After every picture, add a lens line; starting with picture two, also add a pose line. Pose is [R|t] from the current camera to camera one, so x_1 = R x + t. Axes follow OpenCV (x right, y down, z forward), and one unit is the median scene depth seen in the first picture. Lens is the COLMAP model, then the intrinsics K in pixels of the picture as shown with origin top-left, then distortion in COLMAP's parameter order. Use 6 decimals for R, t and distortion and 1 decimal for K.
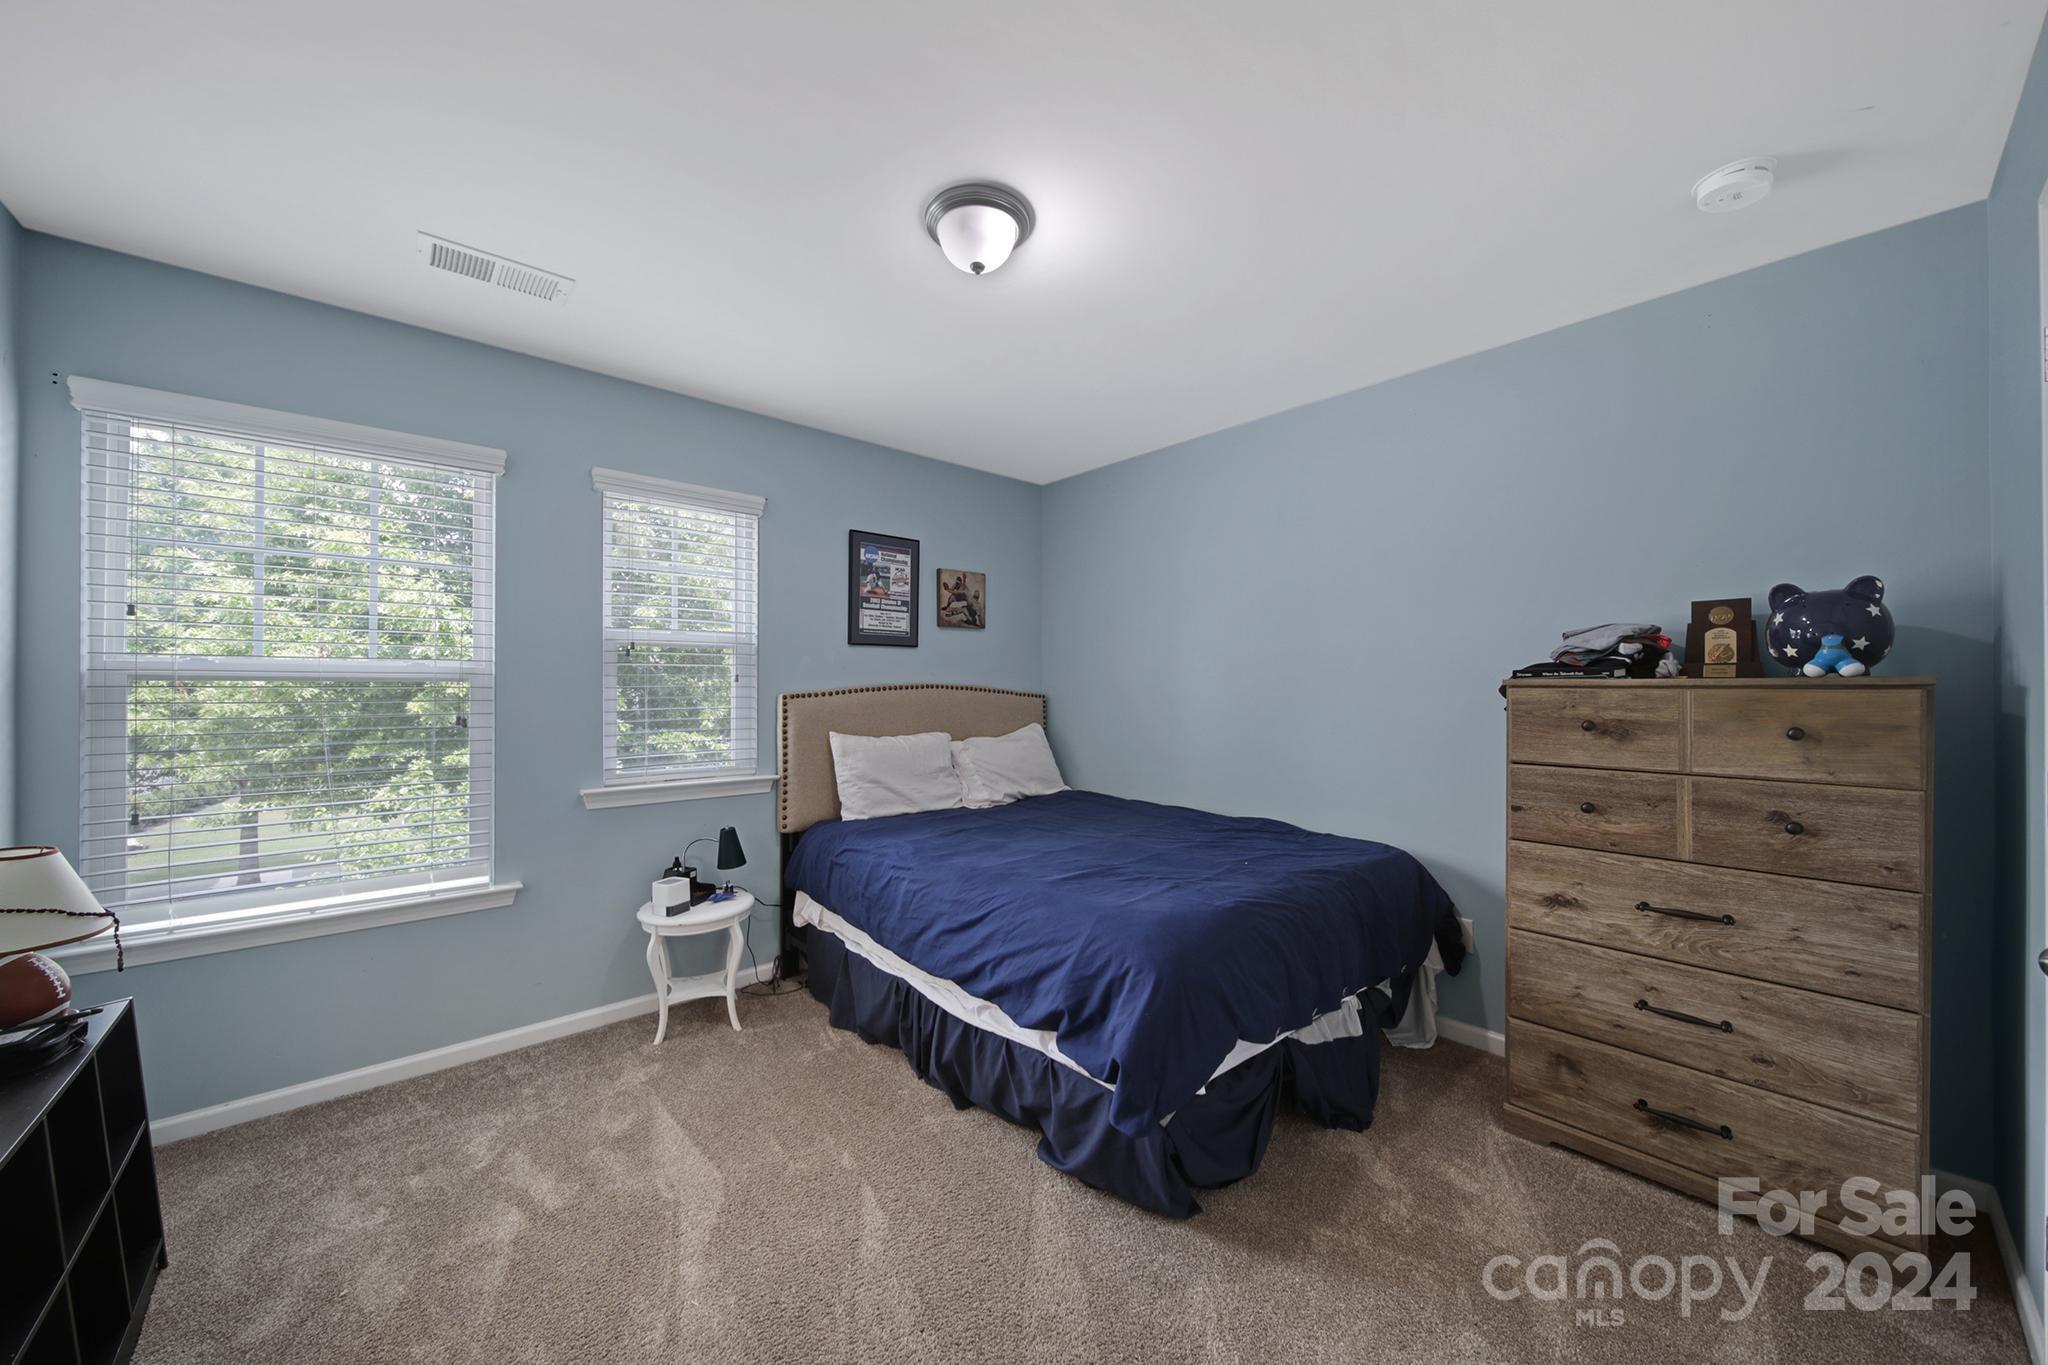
lens RADIAL K [[726.8, 0, 1024.0], [0, 726.8, 682.5], [0, 0, 1]] dist [-0.002988, -0.000388]
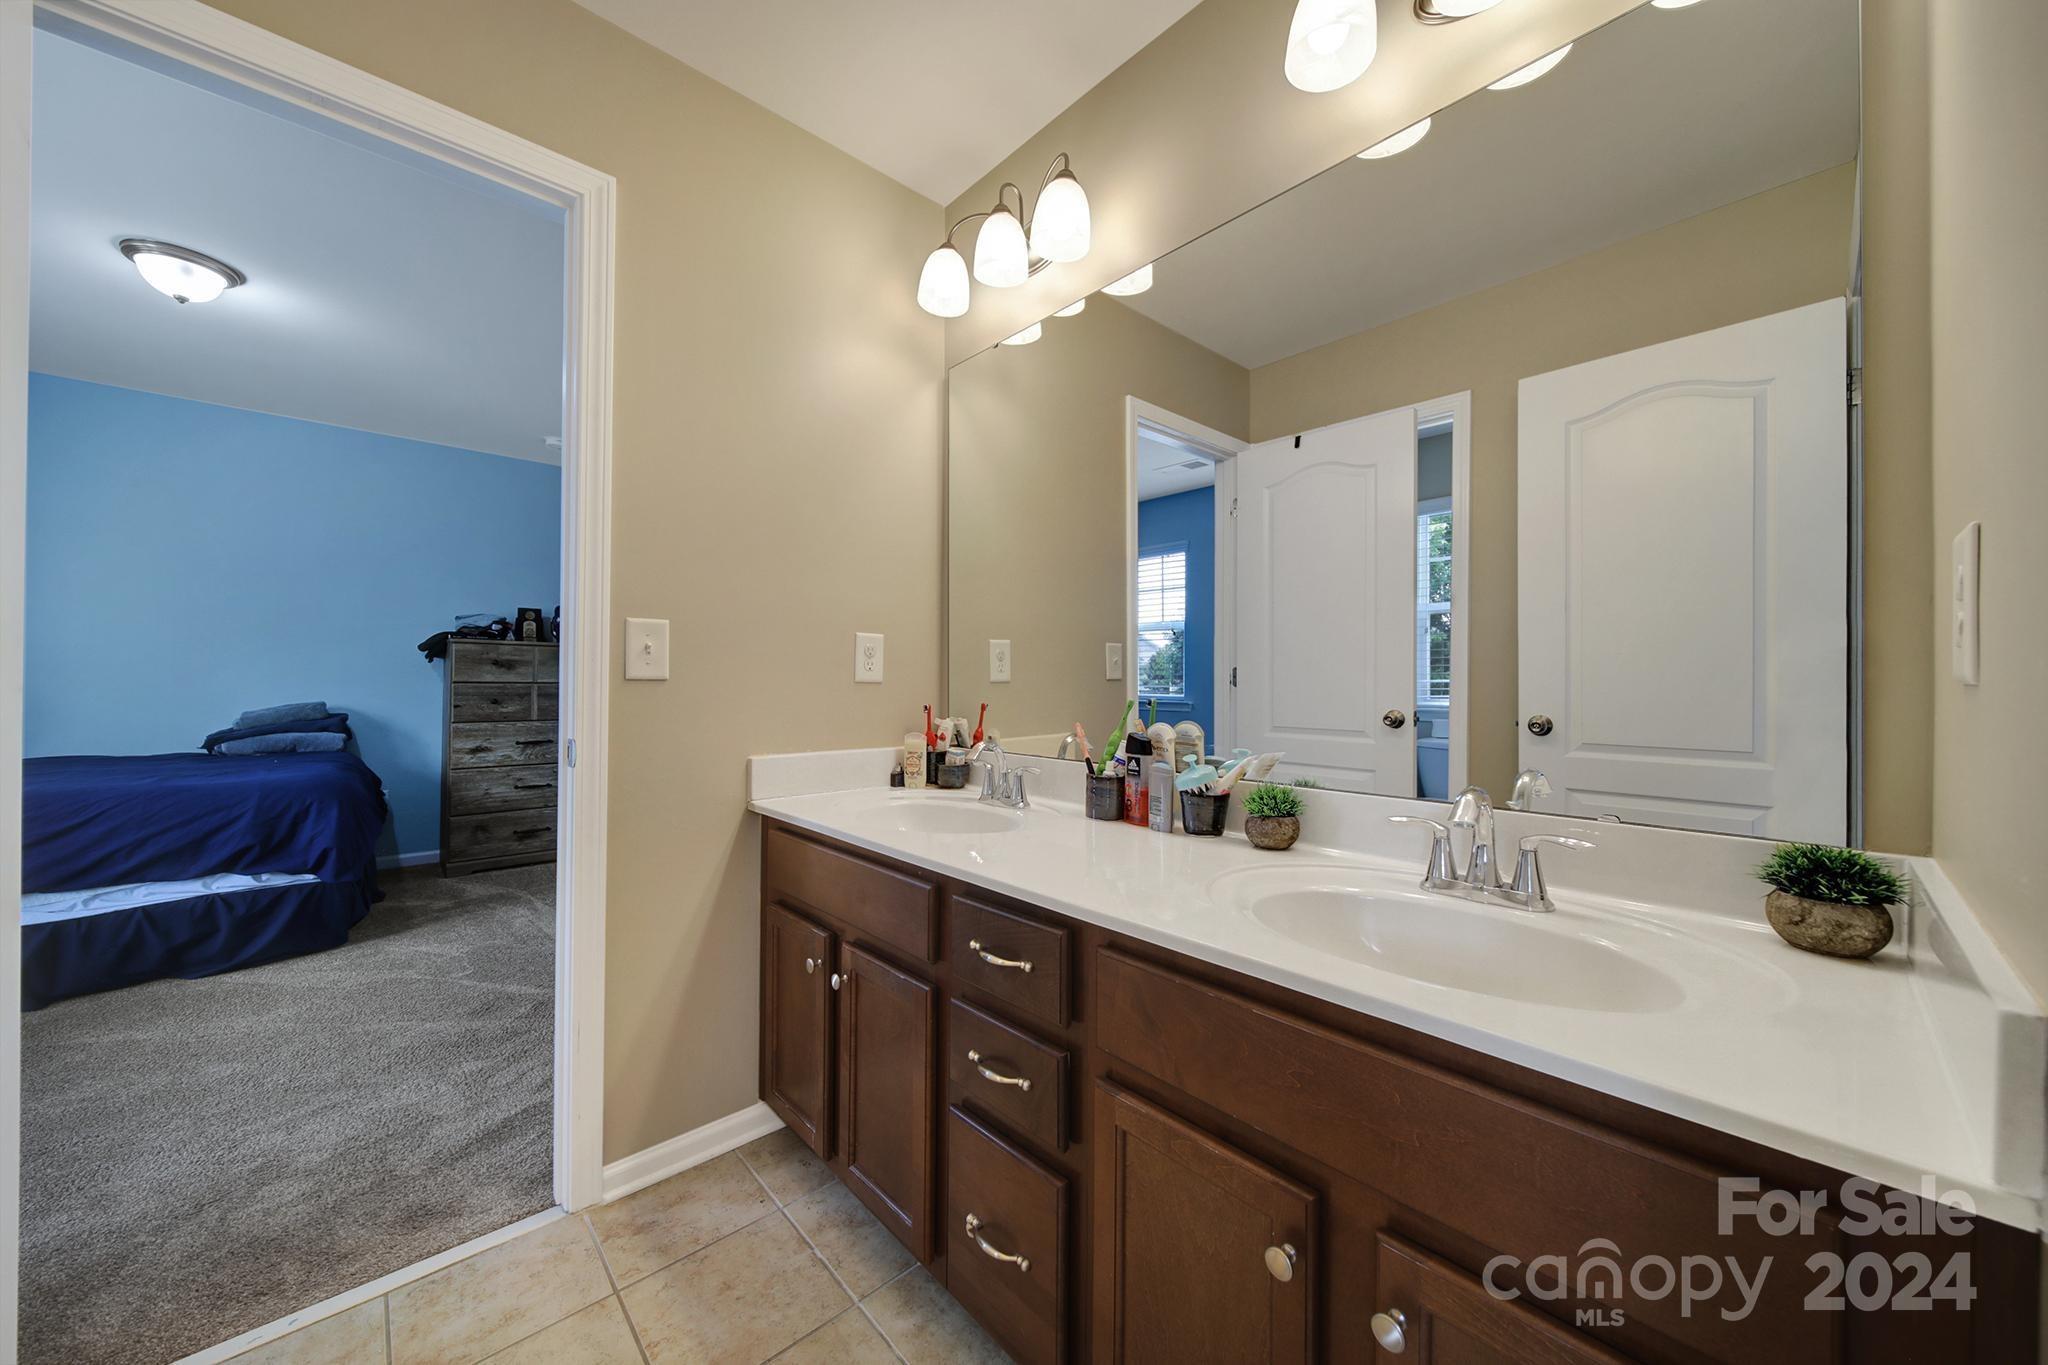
lens RADIAL K [[726.8, 0, 1024.0], [0, 726.8, 682.5], [0, 0, 1]] dist [-0.002988, -0.000388]
pose [[-0.021885, 0.000253, 0.999760, -1.339490], [-0.013720, 0.999906, -0.000553, 0.096637], [-0.999666, -0.013729, -0.021879, -0.480586]]
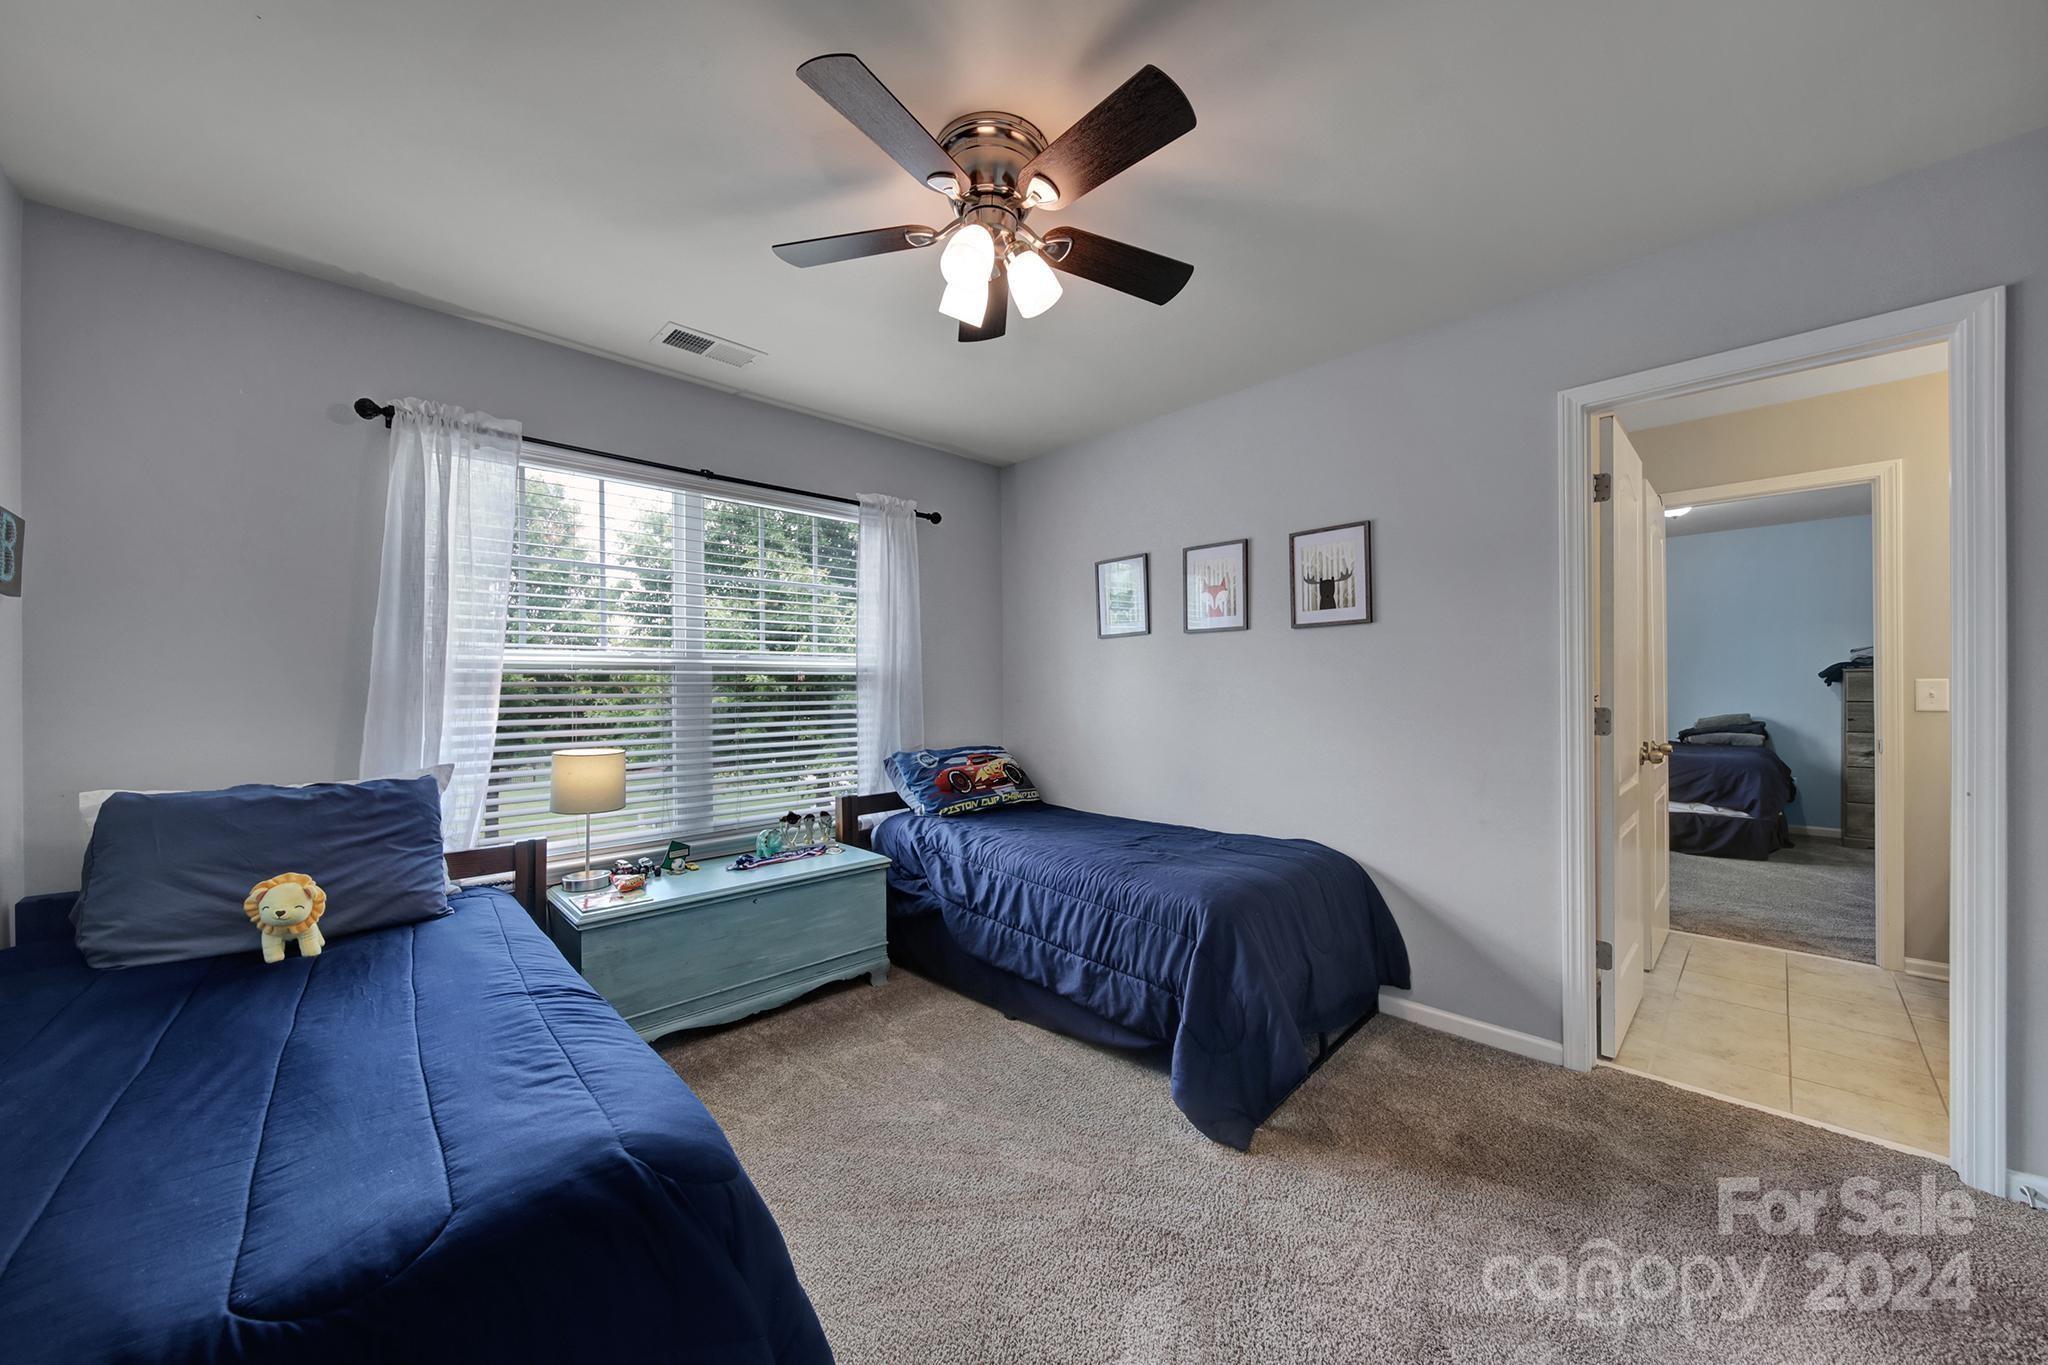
lens RADIAL K [[726.8, 0, 1024.0], [0, 726.8, 682.5], [0, 0, 1]] dist [-0.002988, -0.000388]
pose [[0.998897, -0.004858, 0.046710, -2.495009], [0.004876, 0.999988, -0.000264, 0.030149], [-0.046708, 0.000491, 0.998908, -1.502888]]
